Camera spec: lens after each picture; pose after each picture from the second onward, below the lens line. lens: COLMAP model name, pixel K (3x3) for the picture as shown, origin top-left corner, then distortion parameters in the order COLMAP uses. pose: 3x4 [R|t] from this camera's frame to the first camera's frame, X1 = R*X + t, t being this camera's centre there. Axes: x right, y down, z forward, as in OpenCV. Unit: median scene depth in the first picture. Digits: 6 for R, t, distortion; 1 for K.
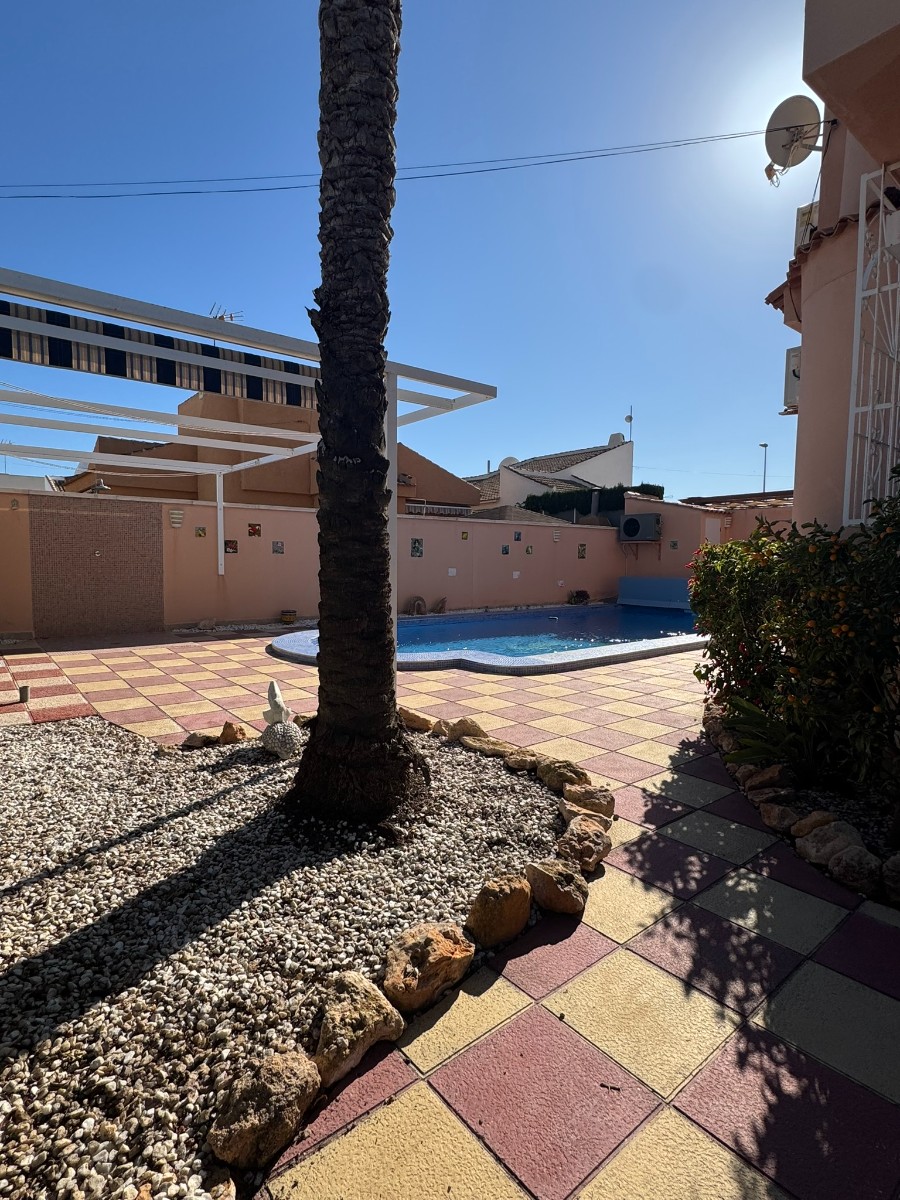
lens RADIAL K [[618.1, 0, 450.0], [0, 618.1, 600.0], [0, 0, 1]] dist [-0.000872, 0.000381]
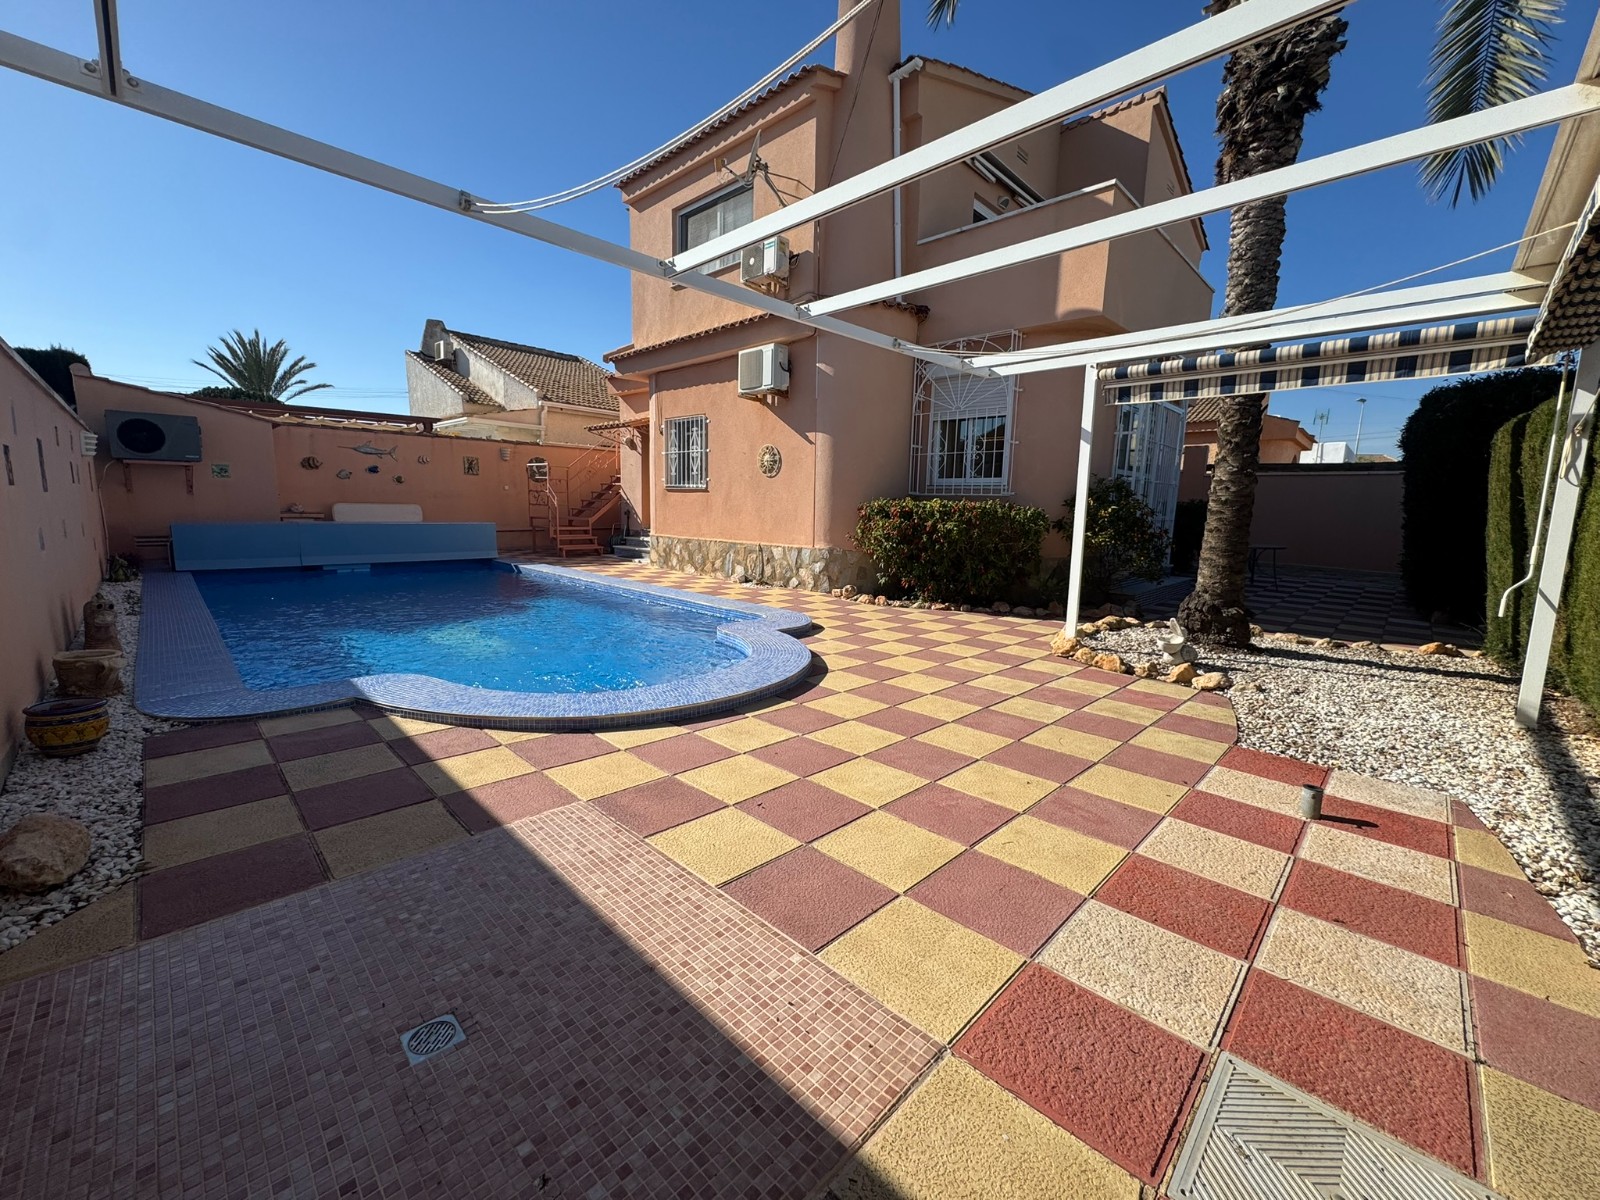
lens RADIAL K [[639.3, 0, 796.6], [0, 639.3, 599.6], [0, 0, 1]] dist [-0.002811, 0.000561]
pose [[-0.109521, -0.157508, 0.981426, -0.428264], [0.045825, 0.985515, 0.163279, -0.043664], [-0.992928, 0.062856, -0.100717, 0.553345]]
